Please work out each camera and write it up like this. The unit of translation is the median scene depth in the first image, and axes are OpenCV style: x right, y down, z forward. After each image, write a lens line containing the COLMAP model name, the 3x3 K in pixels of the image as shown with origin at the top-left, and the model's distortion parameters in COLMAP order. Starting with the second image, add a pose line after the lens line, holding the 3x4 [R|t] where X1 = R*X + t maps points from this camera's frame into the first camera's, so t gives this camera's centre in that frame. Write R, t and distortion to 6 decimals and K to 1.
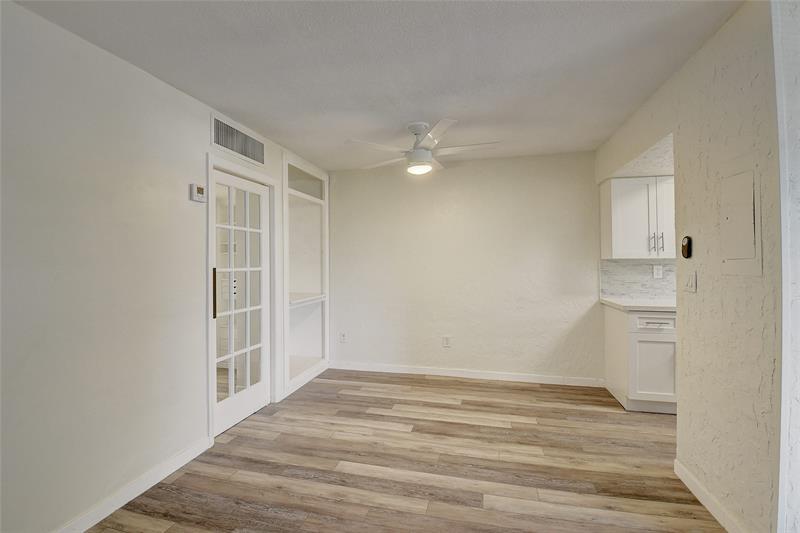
lens RADIAL K [[355.9, 0, 397.8], [0, 355.9, 262.4], [0, 0, 1]] dist [-0.015512, -0.004551]
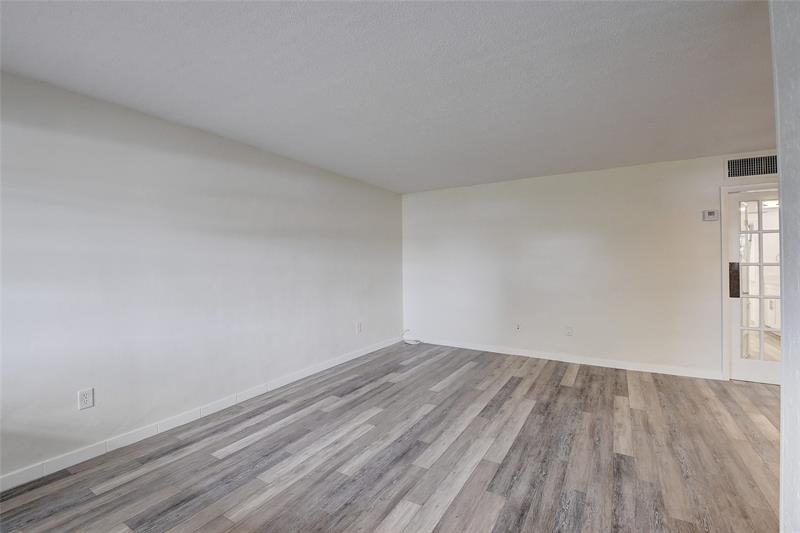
lens RADIAL K [[355.9, 0, 393.9], [0, 355.9, 258.1], [0, 0, 1]] dist [-0.015512, -0.004551]
pose [[-0.305134, 0.001992, -0.952307, 1.178272], [0.005188, 0.999986, 0.000429, -0.008163], [0.952295, -0.004810, -0.305140, 0.098519]]
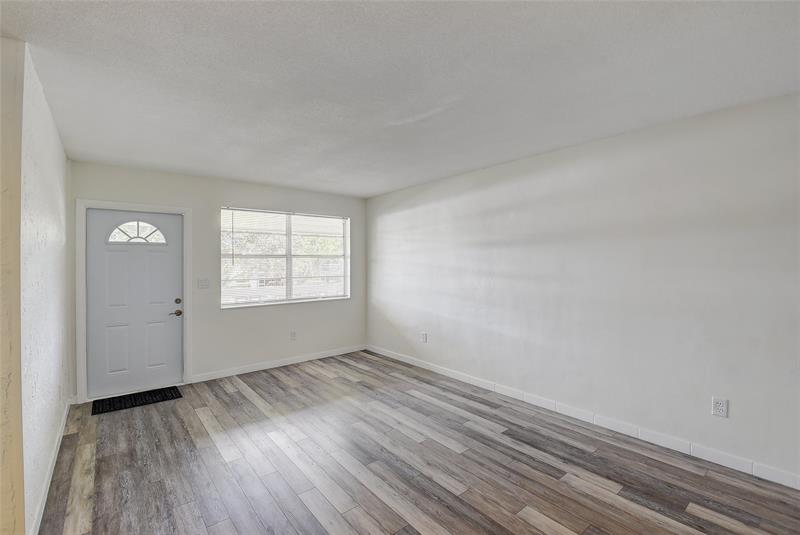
lens RADIAL K [[357.2, 0, 392.6], [0, 357.2, 263.0], [0, 0, 1]] dist [-0.017142, -0.002451]
pose [[-0.791233, 0.008866, 0.611450, -0.293145], [0.016003, 0.999853, 0.006210, -0.035793], [-0.611305, 0.014699, -0.791258, 0.550742]]
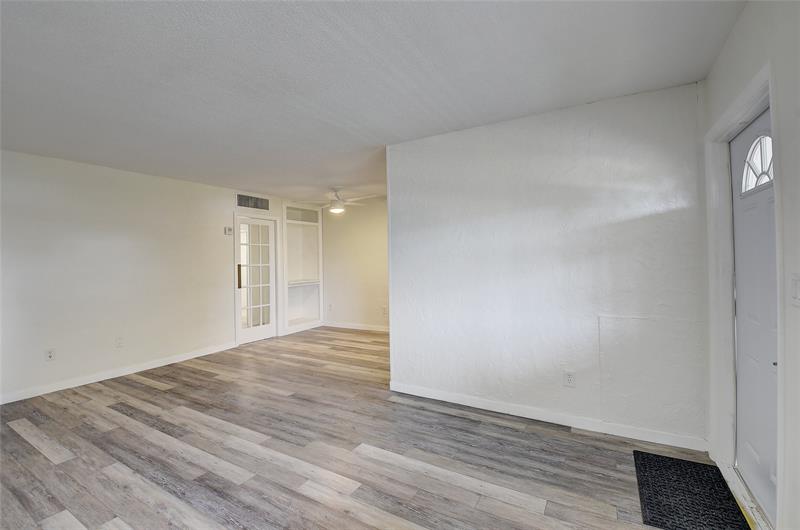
lens RADIAL K [[355.9, 0, 400.6], [0, 355.9, 257.9], [0, 0, 1]] dist [-0.015512, -0.004551]
pose [[0.961595, -0.011152, -0.274247, 0.924338], [0.010257, 0.999936, -0.004697, -0.002505], [0.274282, 0.001703, 0.961648, -0.724353]]
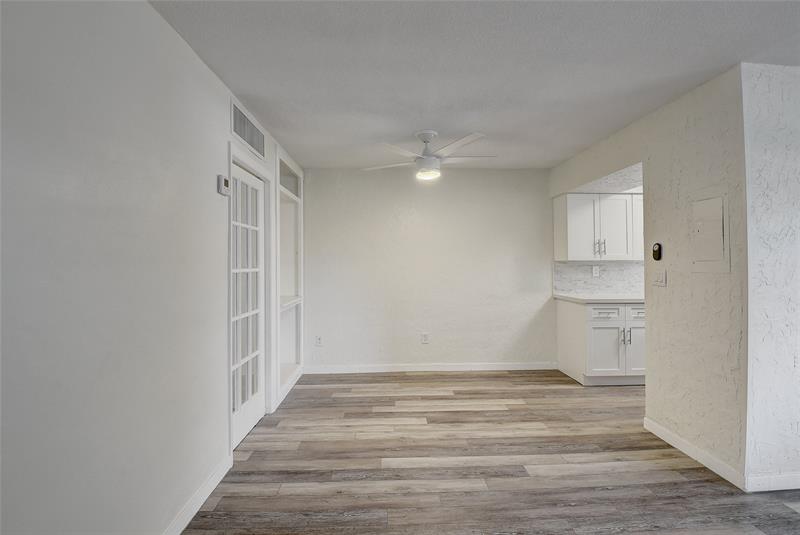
lens RADIAL K [[357.2, 0, 400.4], [0, 357.2, 262.9], [0, 0, 1]] dist [-0.017142, -0.002451]
pose [[0.960602, 0.002171, 0.277919, -0.325974], [-0.001480, 0.999995, -0.002698, 0.002411], [-0.277923, 0.002180, 0.960601, 0.004268]]
